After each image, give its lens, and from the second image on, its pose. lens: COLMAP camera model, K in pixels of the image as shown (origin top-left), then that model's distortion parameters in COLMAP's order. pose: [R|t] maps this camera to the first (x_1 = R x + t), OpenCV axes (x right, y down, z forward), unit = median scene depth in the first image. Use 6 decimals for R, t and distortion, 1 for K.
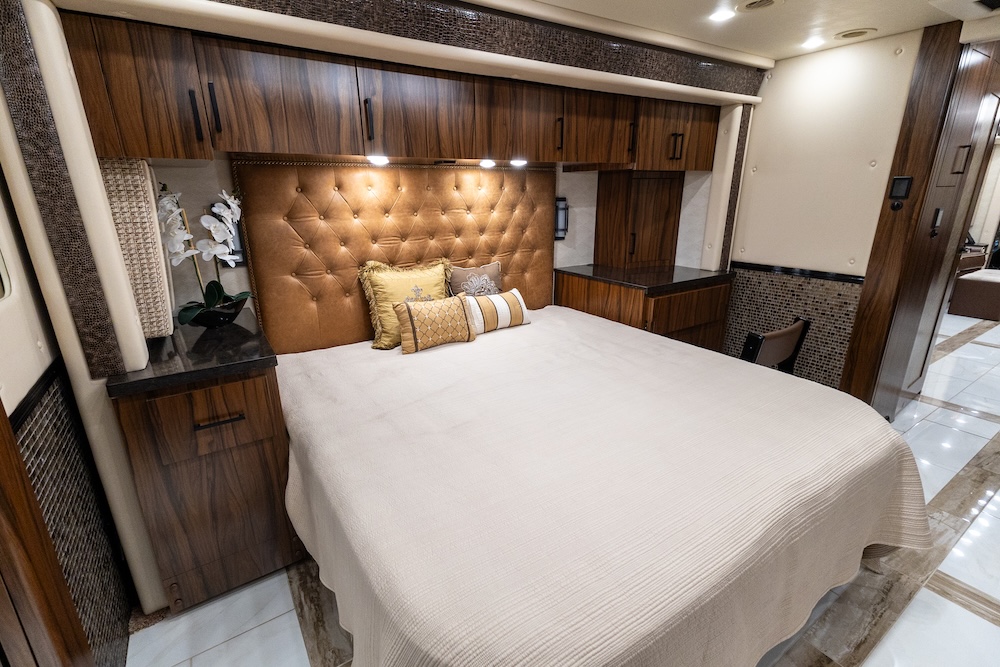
lens RADIAL K [[457.1, 0, 499.1], [0, 457.1, 332.2], [0, 0, 1]] dist [0.026763, -0.008493]
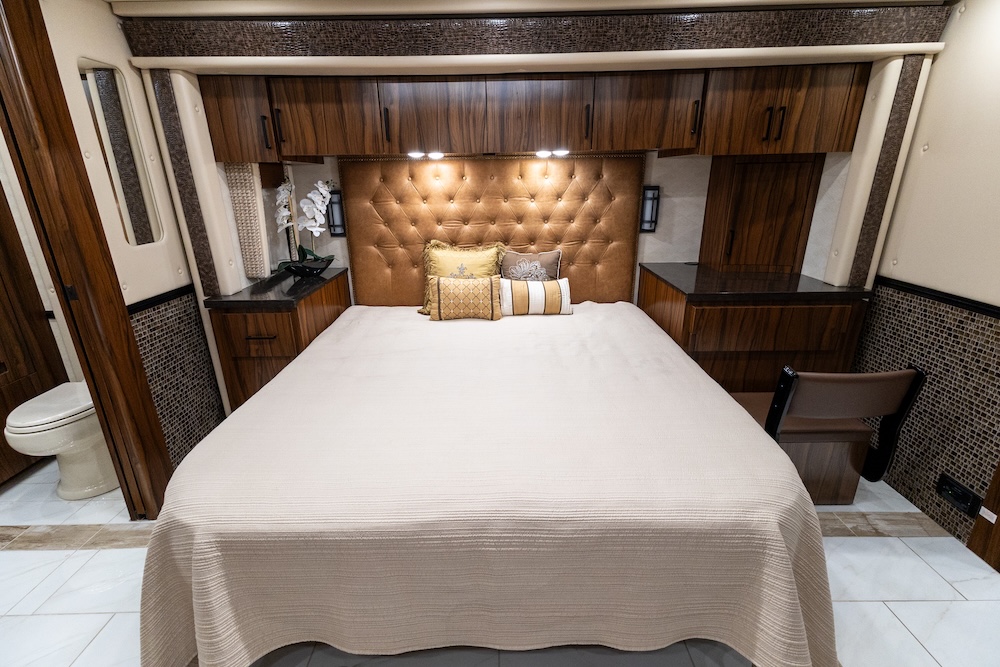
lens RADIAL K [[457.1, 0, 499.1], [0, 457.1, 332.2], [0, 0, 1]] dist [0.026763, -0.008493]
pose [[0.834572, 0.176776, -0.521766, 0.495025], [-0.157262, 0.984156, 0.081892, -0.040884], [0.527976, 0.013709, 0.849149, 0.077897]]
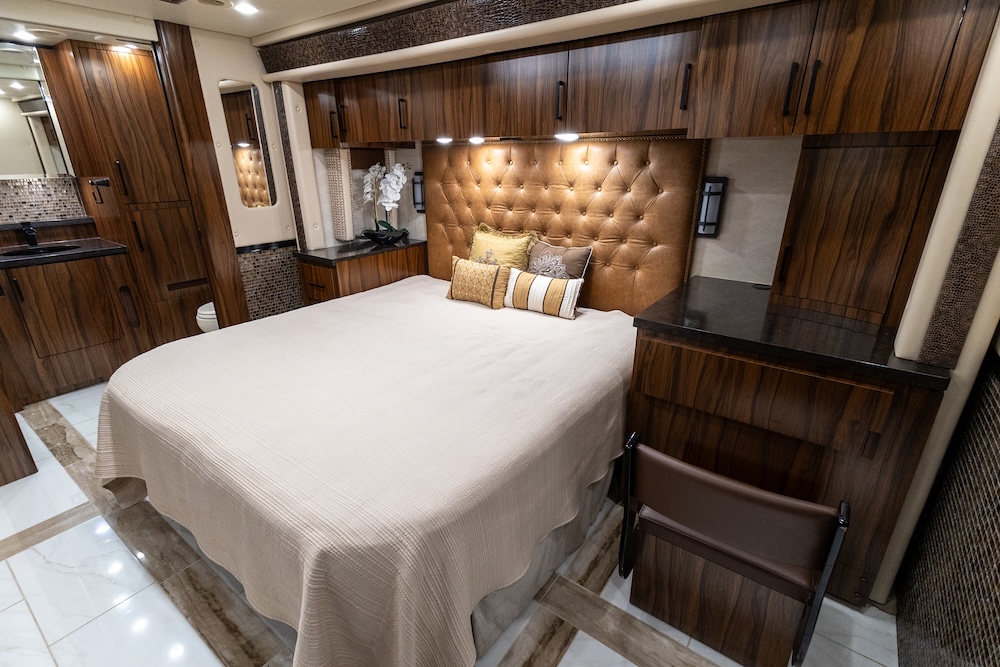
lens RADIAL K [[466.4, 0, 497.0], [0, 466.4, 331.9], [0, 0, 1]] dist [0.029281, -0.010082]
pose [[0.338368, 0.337372, -0.878457, 0.877490], [-0.274686, 0.928276, 0.250700, -0.197229], [0.900030, 0.156471, 0.406770, 0.541338]]
